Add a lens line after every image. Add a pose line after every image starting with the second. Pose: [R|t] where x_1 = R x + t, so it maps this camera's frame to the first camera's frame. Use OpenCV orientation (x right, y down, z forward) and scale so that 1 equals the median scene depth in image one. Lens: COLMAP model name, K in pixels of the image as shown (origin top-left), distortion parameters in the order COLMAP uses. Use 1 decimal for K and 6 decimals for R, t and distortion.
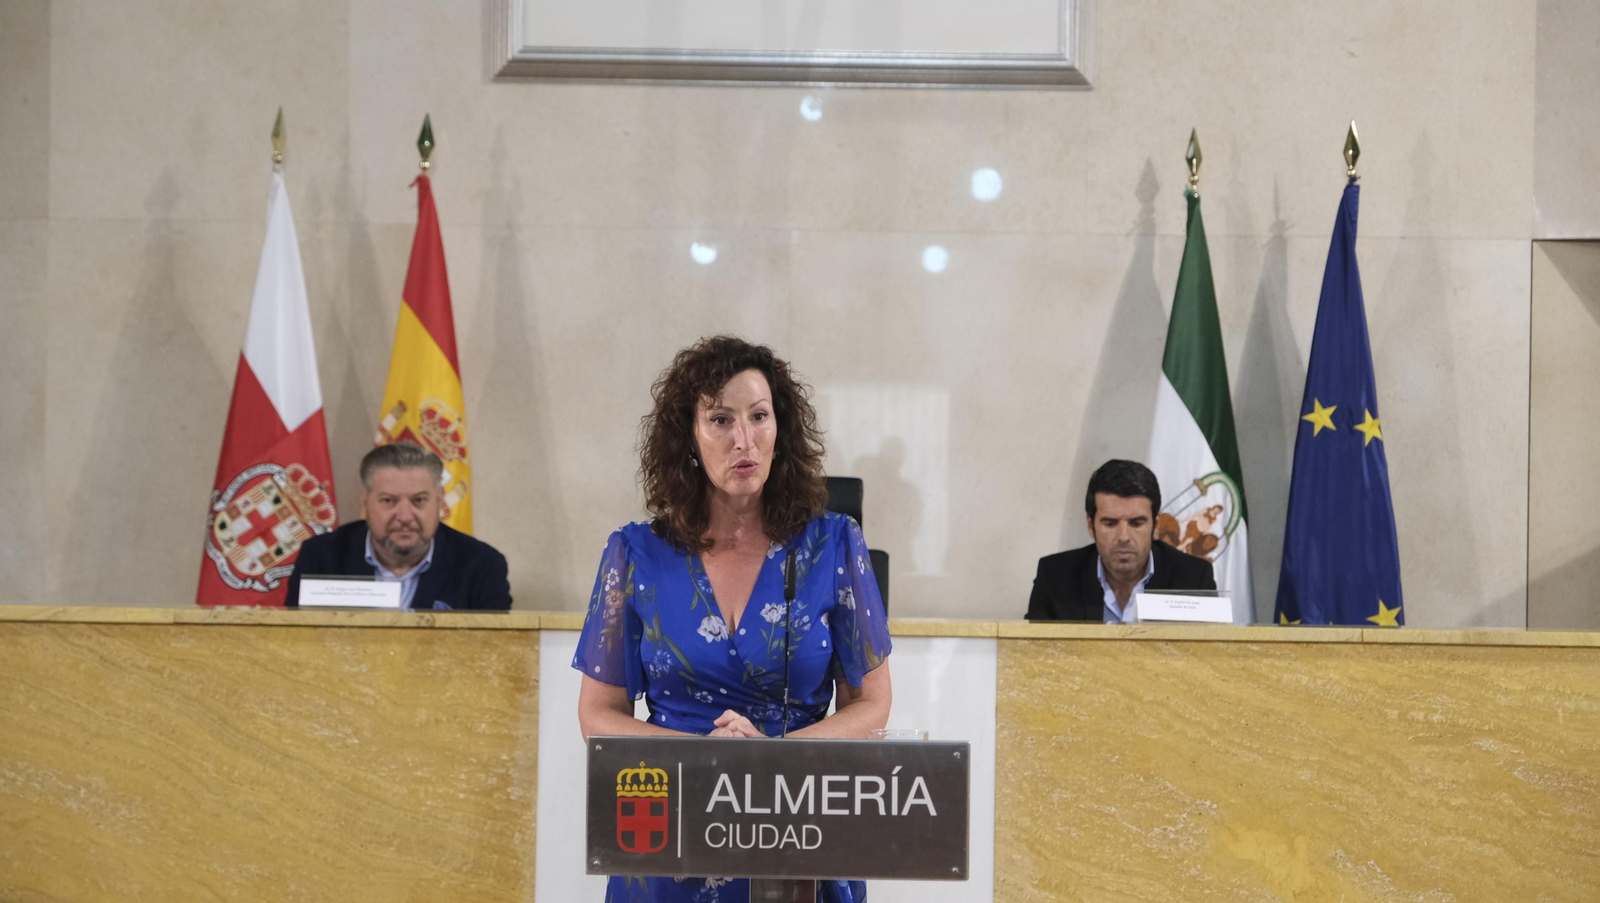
lens RADIAL K [[4927.8, 0, 775.1], [0, 4927.8, 429.9], [0, 0, 1]] dist [0.069881, 2.122252]
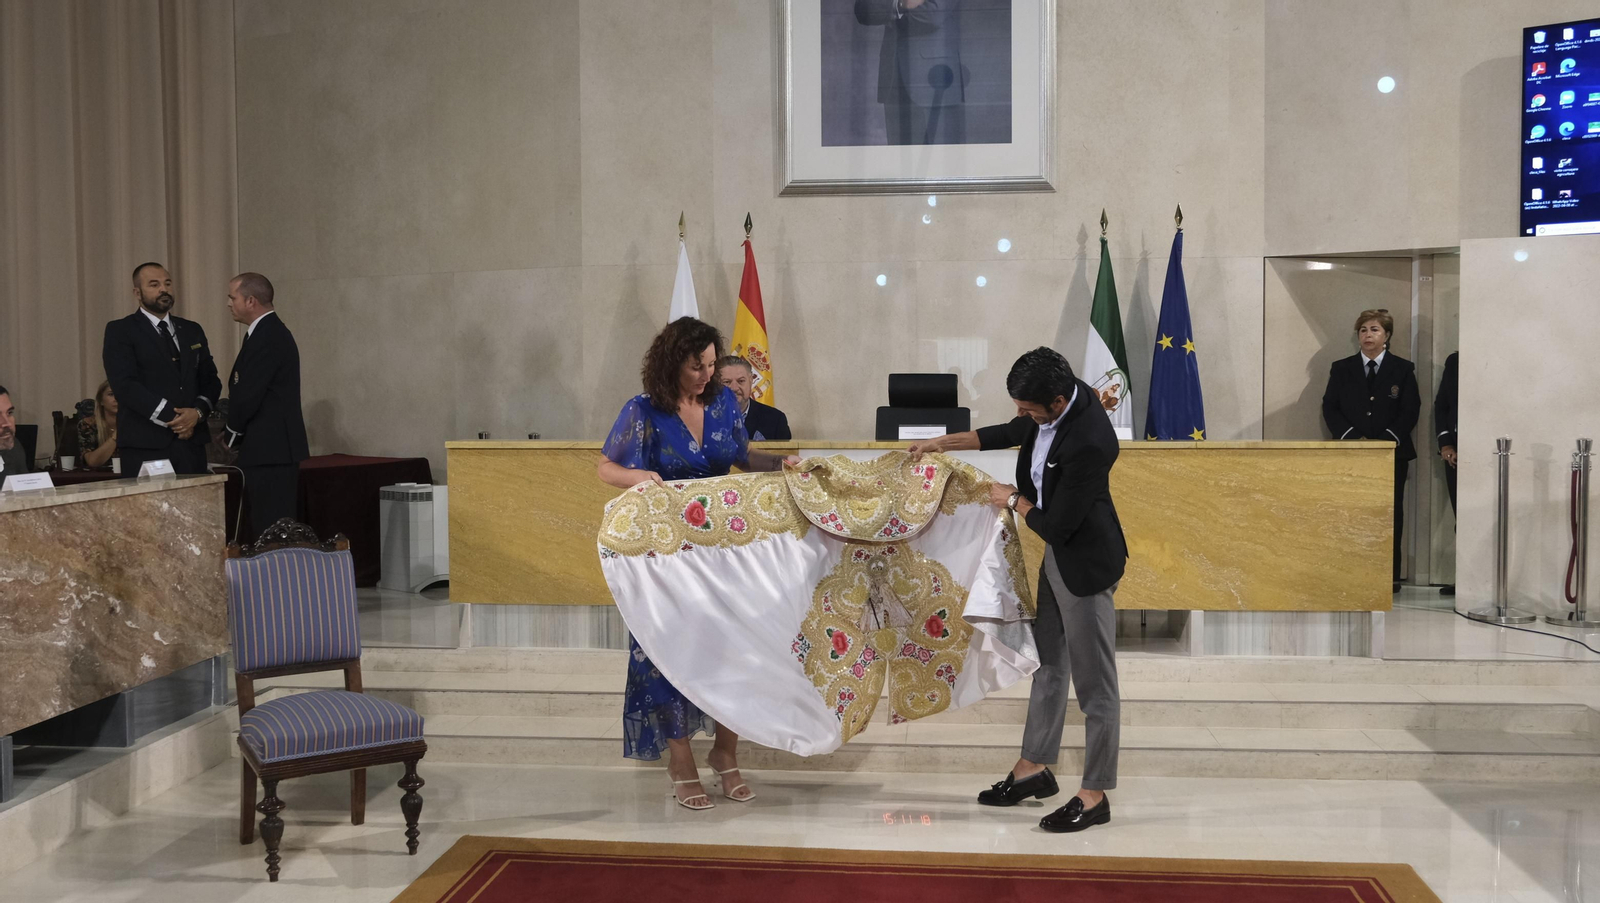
lens RADIAL K [[1452.6, 0, 811.3], [0, 1452.6, 454.9], [0, 0, 1]] dist [-0.039774, 0.034113]
pose [[0.996748, -0.016600, -0.078853, 0.006034], [0.020994, 0.998254, 0.055218, 0.008427], [0.077799, -0.056694, 0.995356, 0.358510]]
